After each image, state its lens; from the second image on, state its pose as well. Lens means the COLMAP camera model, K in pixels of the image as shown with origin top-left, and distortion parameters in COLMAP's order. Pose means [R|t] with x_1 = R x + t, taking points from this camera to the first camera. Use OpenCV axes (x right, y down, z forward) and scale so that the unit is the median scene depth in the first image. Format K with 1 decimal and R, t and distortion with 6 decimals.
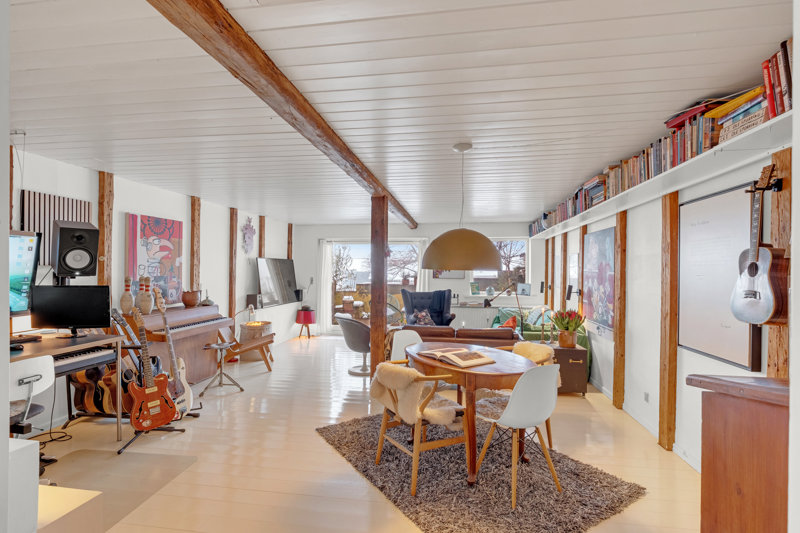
lens RADIAL K [[394.5, 0, 400.0], [0, 394.5, 266.5], [0, 0, 1]] dist [-0.005869, -0.001118]
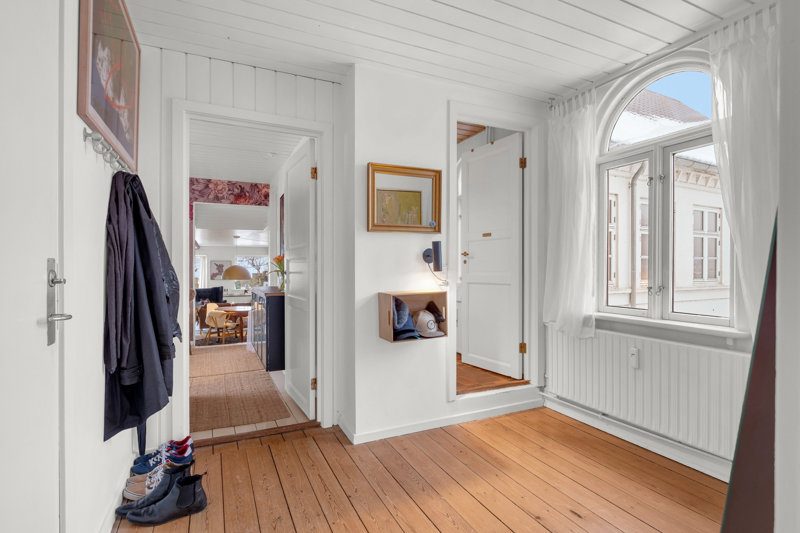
lens RADIAL K [[394.5, 0, 400.0], [0, 394.5, 266.5], [0, 0, 1]] dist [-0.005869, -0.001118]
pose [[0.828225, -0.004984, 0.560374, -0.204905], [-0.002395, 0.999920, 0.012432, -0.053999], [-0.560391, -0.011638, 0.828146, -0.899150]]
